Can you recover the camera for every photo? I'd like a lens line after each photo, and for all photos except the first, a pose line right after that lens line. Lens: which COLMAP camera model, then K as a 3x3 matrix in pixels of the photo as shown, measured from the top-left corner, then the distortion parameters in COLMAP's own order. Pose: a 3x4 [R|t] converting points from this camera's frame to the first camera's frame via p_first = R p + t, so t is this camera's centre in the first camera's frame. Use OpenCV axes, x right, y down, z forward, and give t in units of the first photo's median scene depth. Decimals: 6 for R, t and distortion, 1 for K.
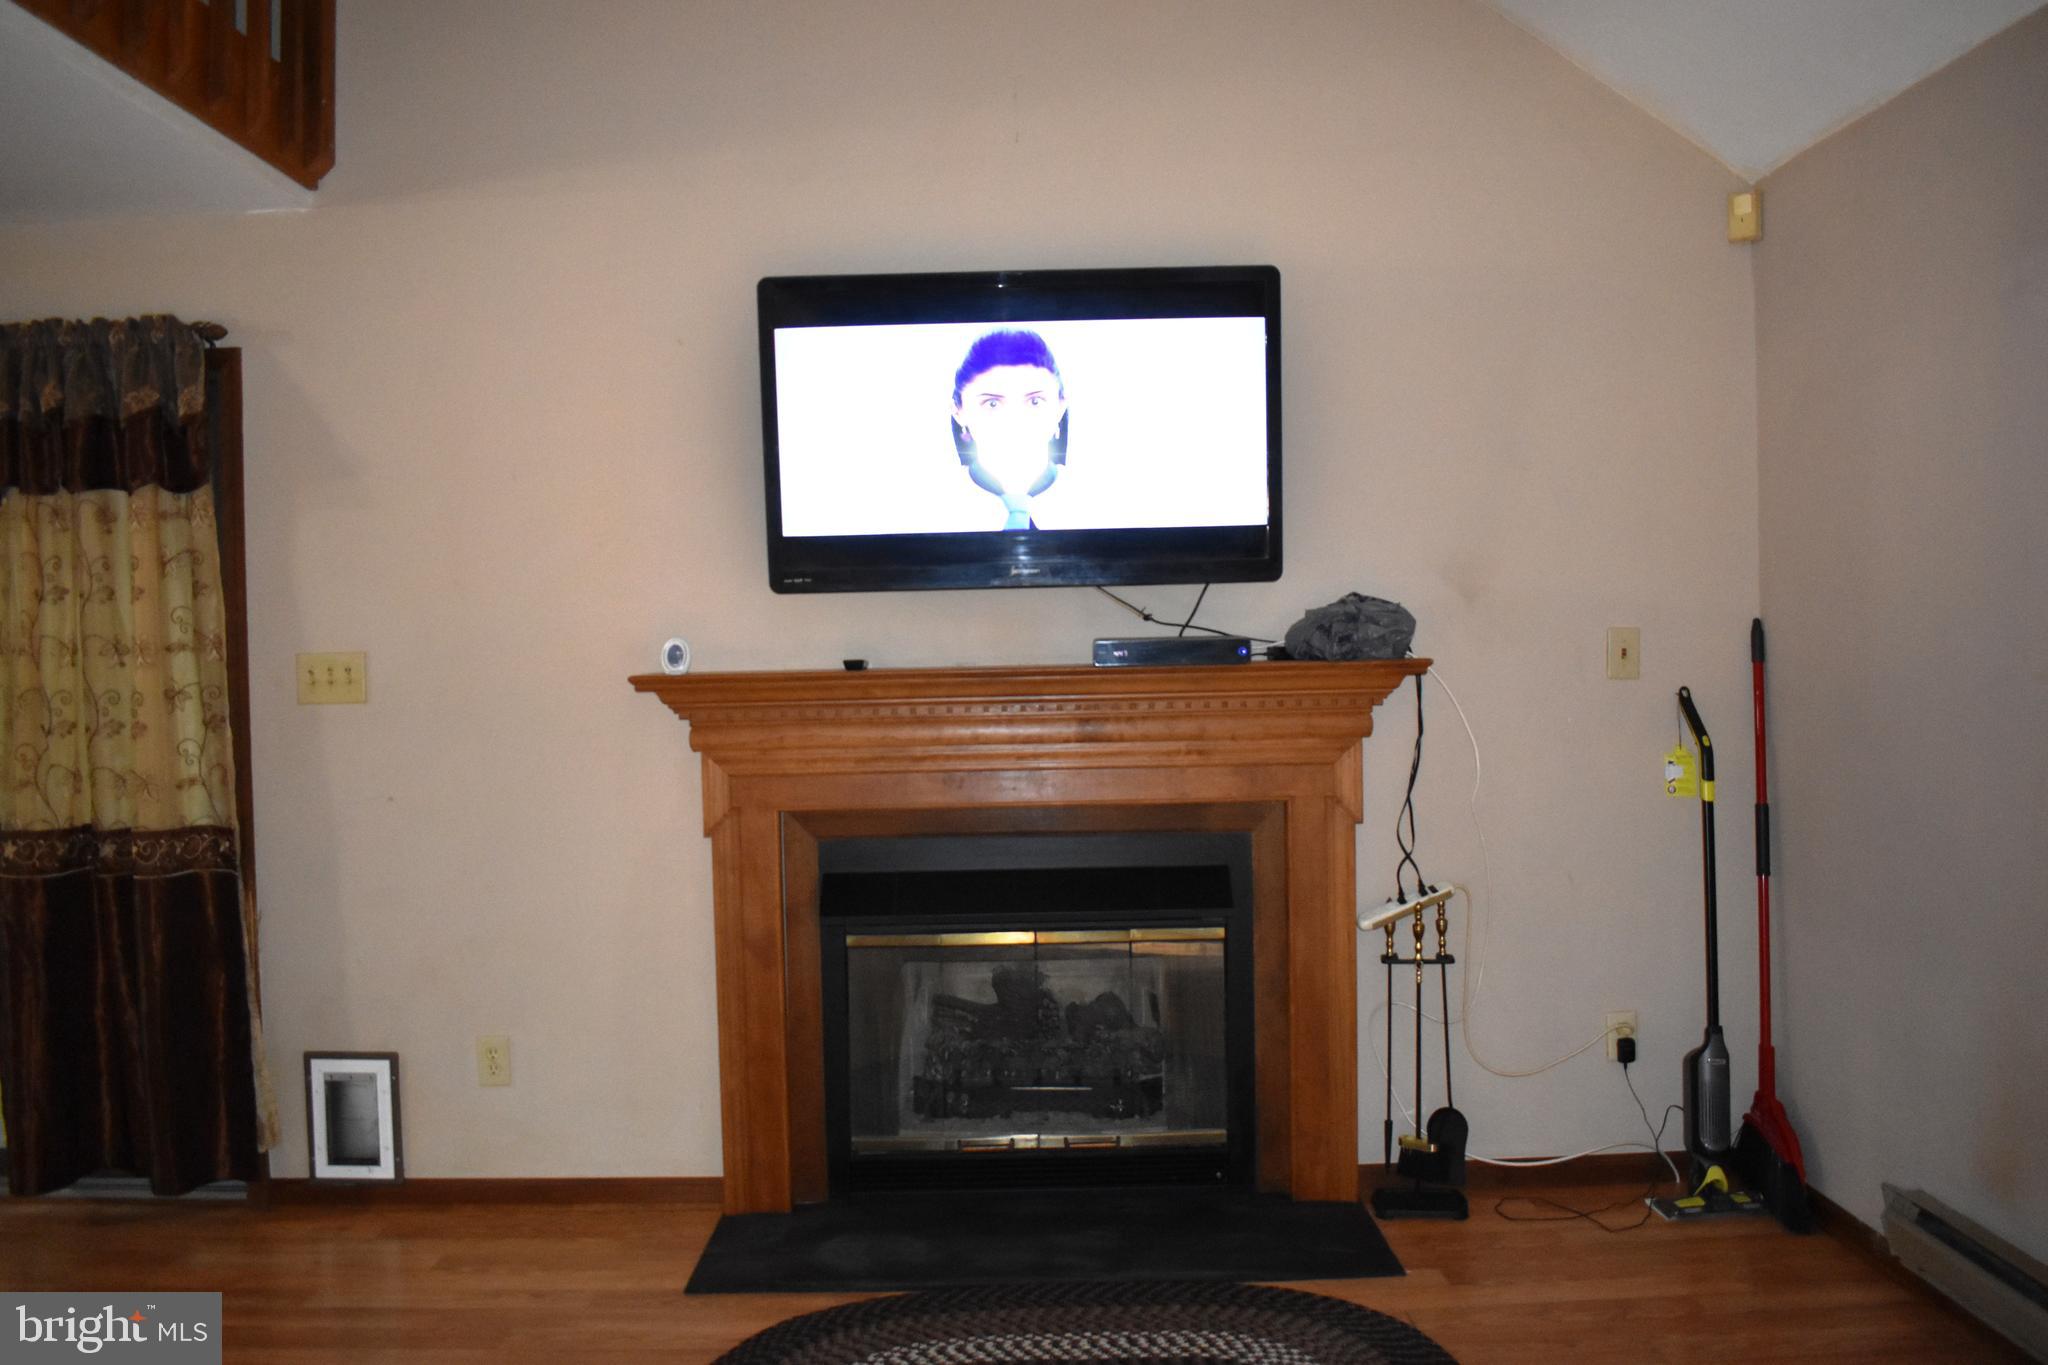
lens RADIAL K [[1591.9, 0, 1024.0], [0, 1591.9, 682.5], [0, 0, 1]] dist [-0.092877, 0.010051]
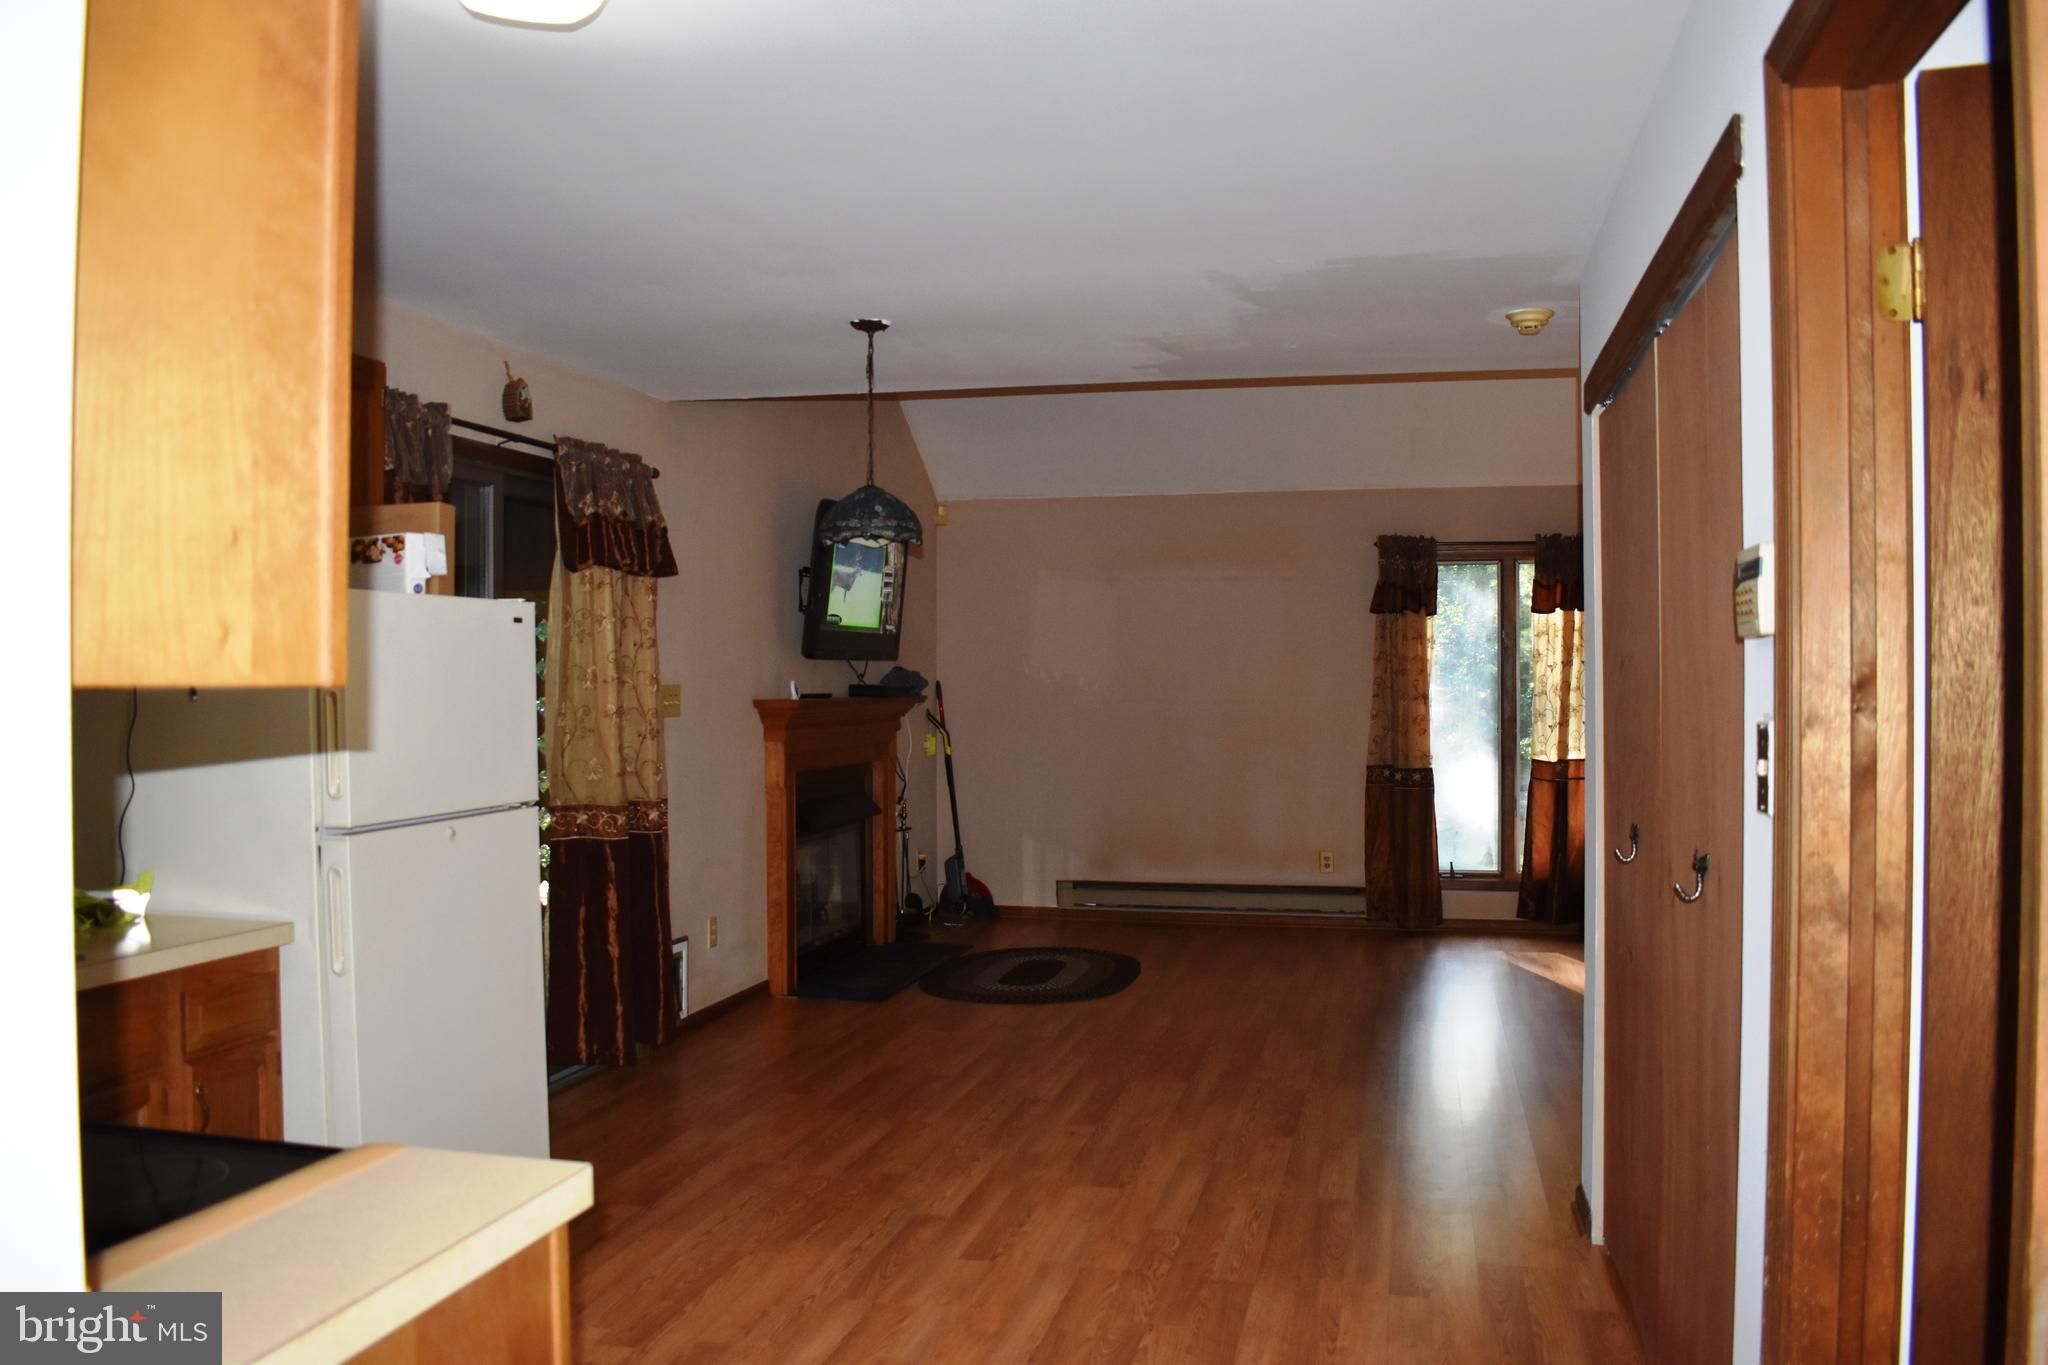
lens RADIAL K [[1649.8, 0, 1050.5], [0, 1649.8, 684.6], [0, 0, 1]] dist [-0.000572, 0.001975]
pose [[0.220043, 0.014883, 0.975377, -2.009821], [0.020400, 0.999595, -0.019855, 0.021161], [-0.975277, 0.024266, 0.219651, 0.269107]]
